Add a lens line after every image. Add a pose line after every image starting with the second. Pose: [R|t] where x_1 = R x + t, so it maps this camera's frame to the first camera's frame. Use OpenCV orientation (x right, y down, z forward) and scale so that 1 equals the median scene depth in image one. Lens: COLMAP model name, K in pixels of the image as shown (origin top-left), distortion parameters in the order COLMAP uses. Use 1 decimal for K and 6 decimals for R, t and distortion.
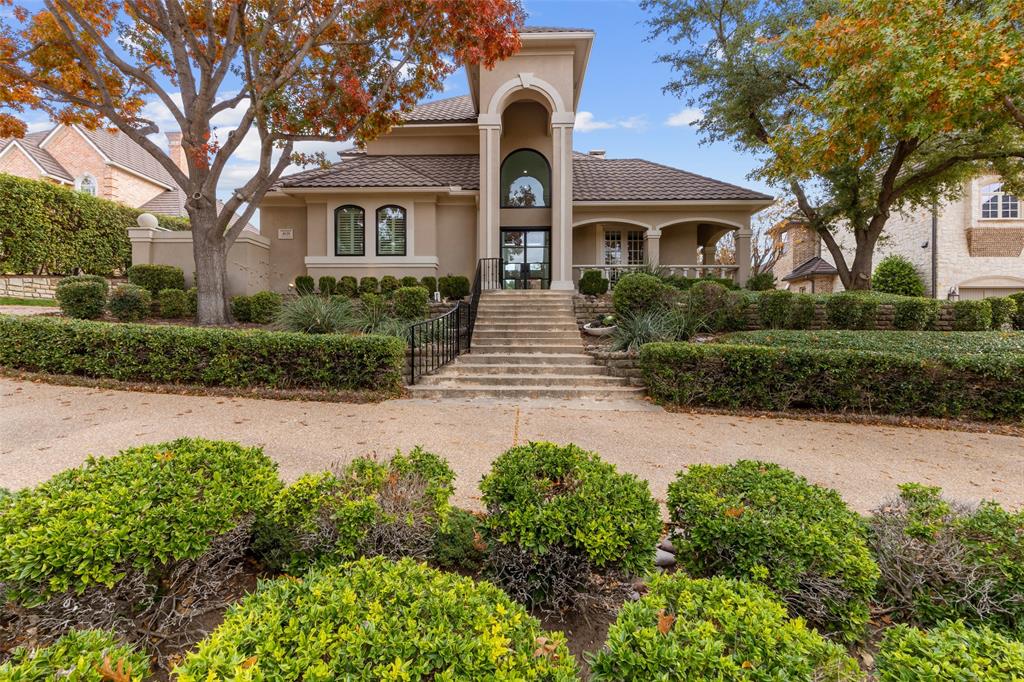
lens RADIAL K [[468.2, 0, 513.8], [0, 468.2, 335.0], [0, 0, 1]] dist [0.008187, -0.001642]
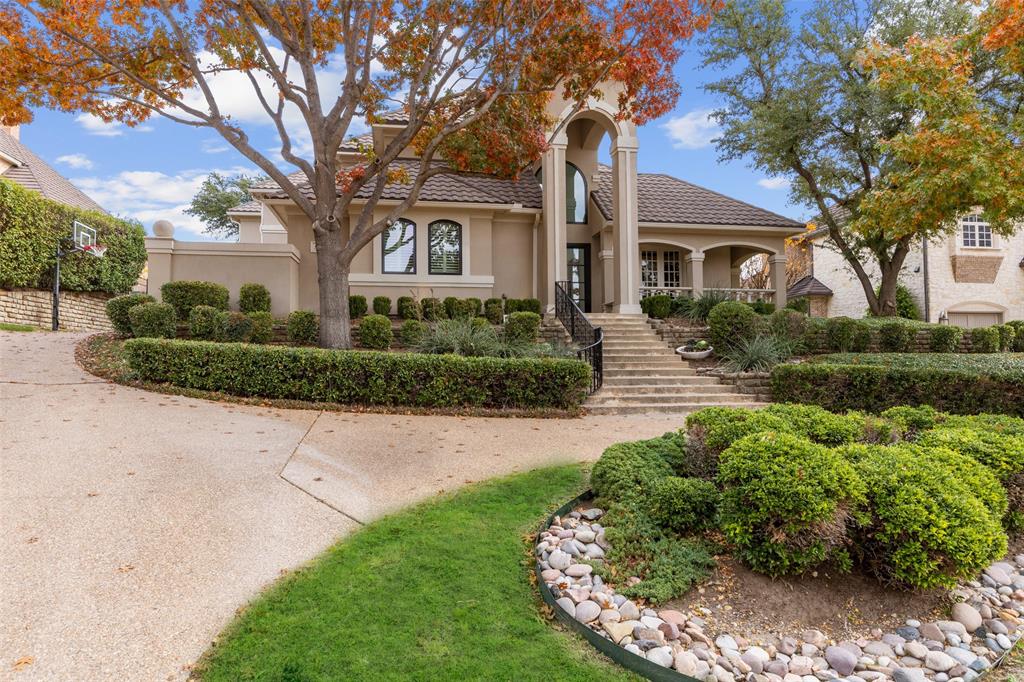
lens RADIAL K [[644.6, 0, 506.2], [0, 644.6, 339.7], [0, 0, 1]] dist [0.002780, -0.001526]
pose [[0.978841, -0.000220, 0.204620, -0.426461], [0.007494, 0.999367, -0.034776, 0.003759], [-0.204483, 0.035574, 0.978224, -0.273018]]
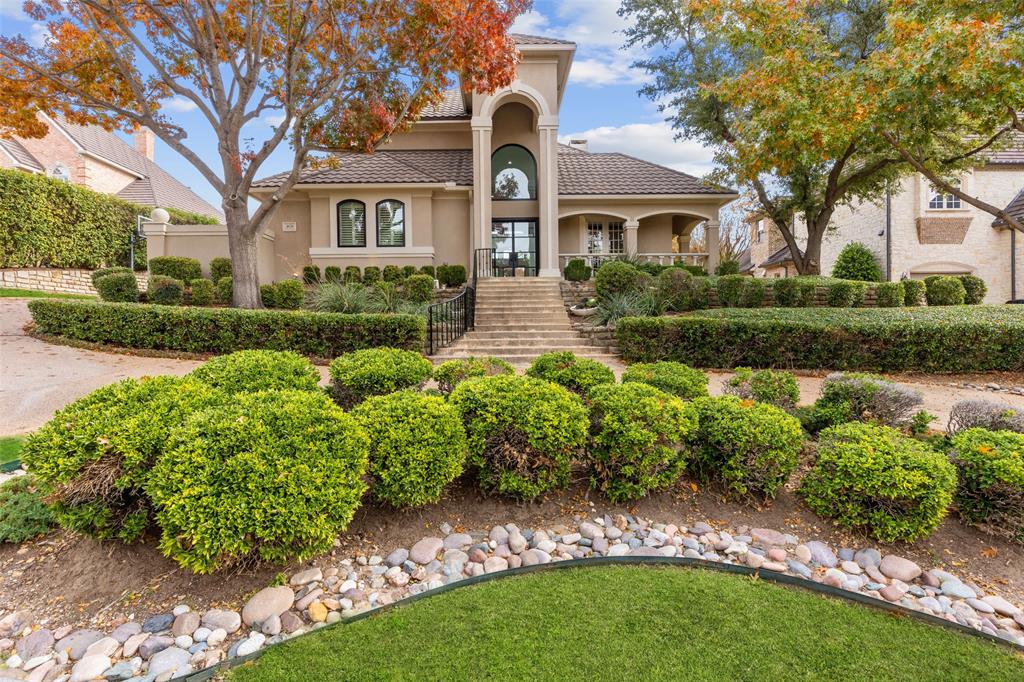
lens RADIAL K [[512.8, 0, 513.3], [0, 512.8, 336.0], [0, 0, 1]] dist [-0.000591, -0.002713]
pose [[0.998863, -0.013692, 0.045660, -0.039436], [0.013052, 0.999813, 0.014300, 0.024537], [-0.045848, -0.013687, 0.998855, -0.204338]]
